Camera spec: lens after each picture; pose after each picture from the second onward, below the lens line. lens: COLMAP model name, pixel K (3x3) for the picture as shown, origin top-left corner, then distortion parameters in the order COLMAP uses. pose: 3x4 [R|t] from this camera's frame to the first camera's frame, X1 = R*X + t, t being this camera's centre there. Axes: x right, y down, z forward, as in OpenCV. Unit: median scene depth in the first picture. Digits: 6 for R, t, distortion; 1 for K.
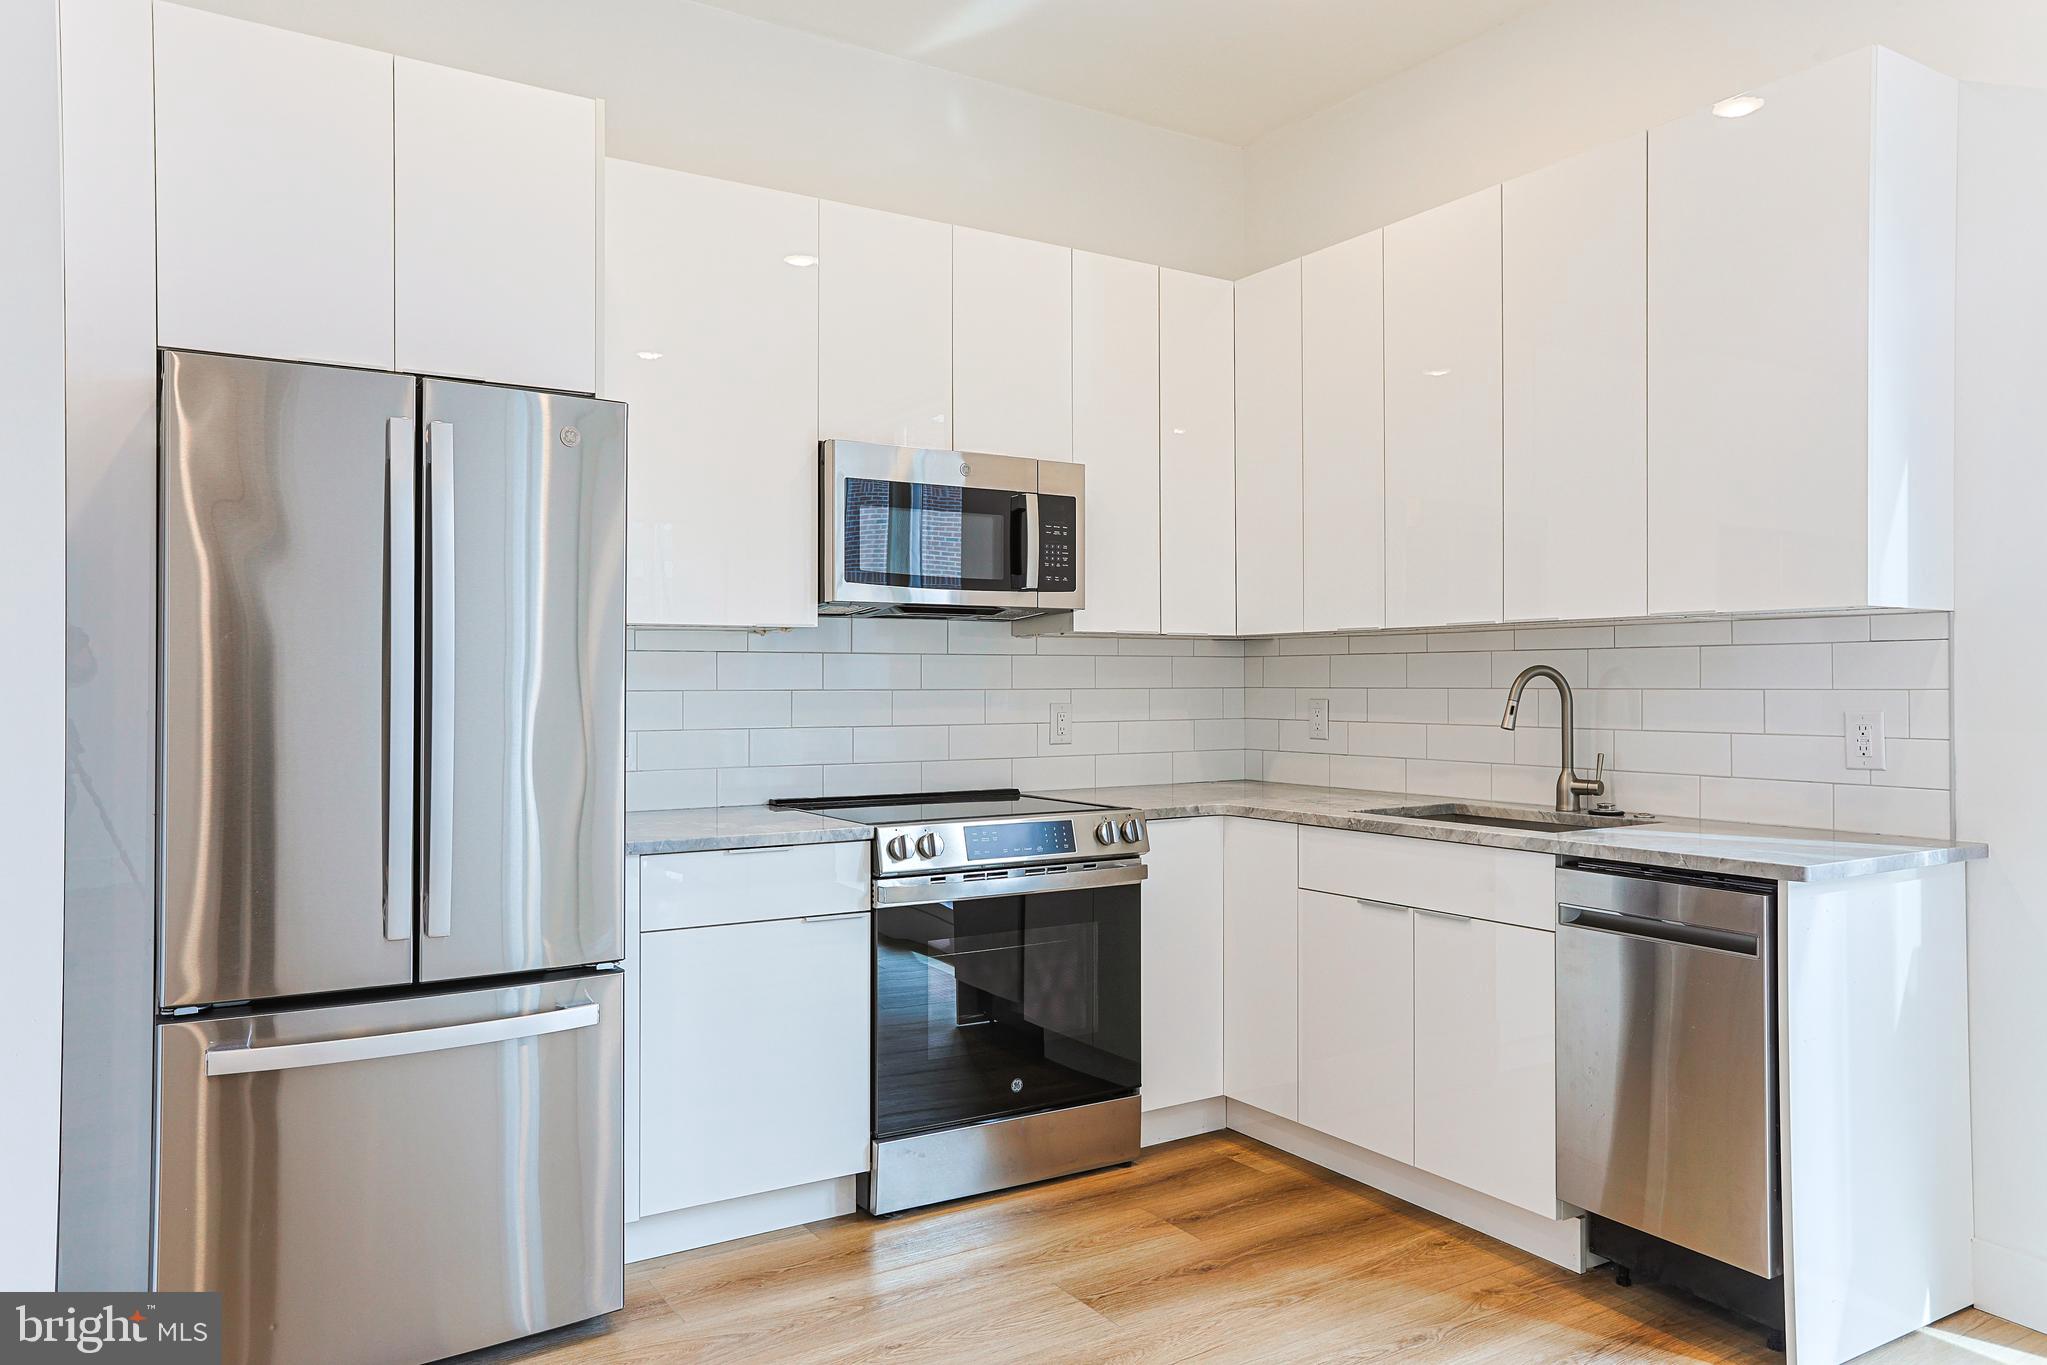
lens RADIAL K [[1403.0, 0, 1017.6], [0, 1403.0, 675.5], [0, 0, 1]] dist [-0.027679, 0.055833]
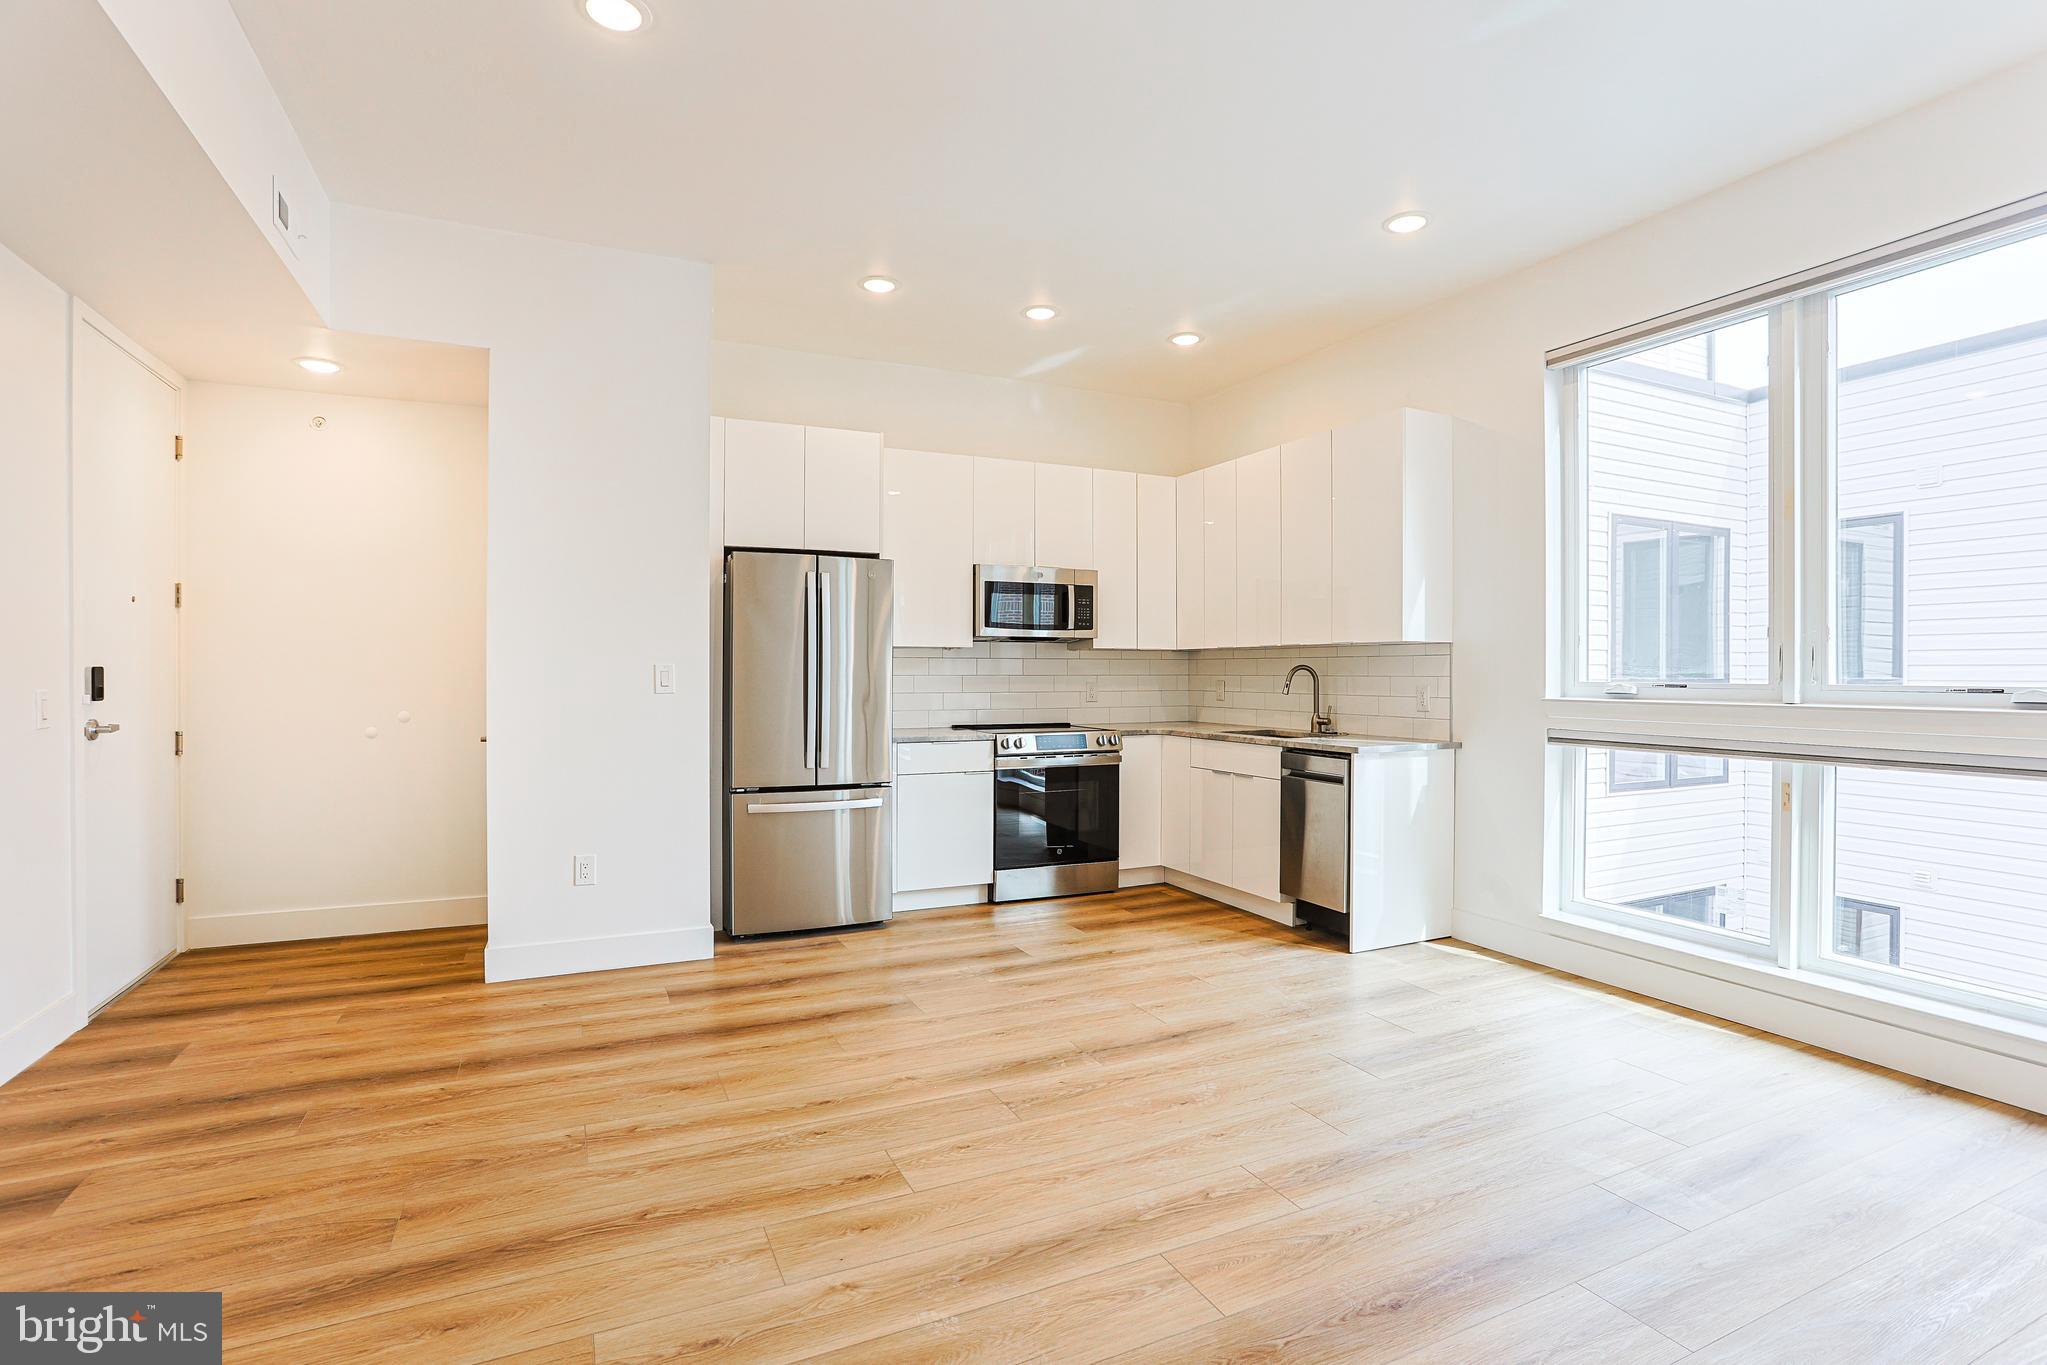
lens RADIAL K [[982.4, 0, 1020.0], [0, 982.4, 677.8], [0, 0, 1]] dist [-0.072727, 0.037903]
pose [[0.992619, 0.003384, -0.121225, 0.124044], [-0.002031, 0.999934, 0.011286, -0.003493], [0.121255, -0.010957, 0.992561, -0.556849]]
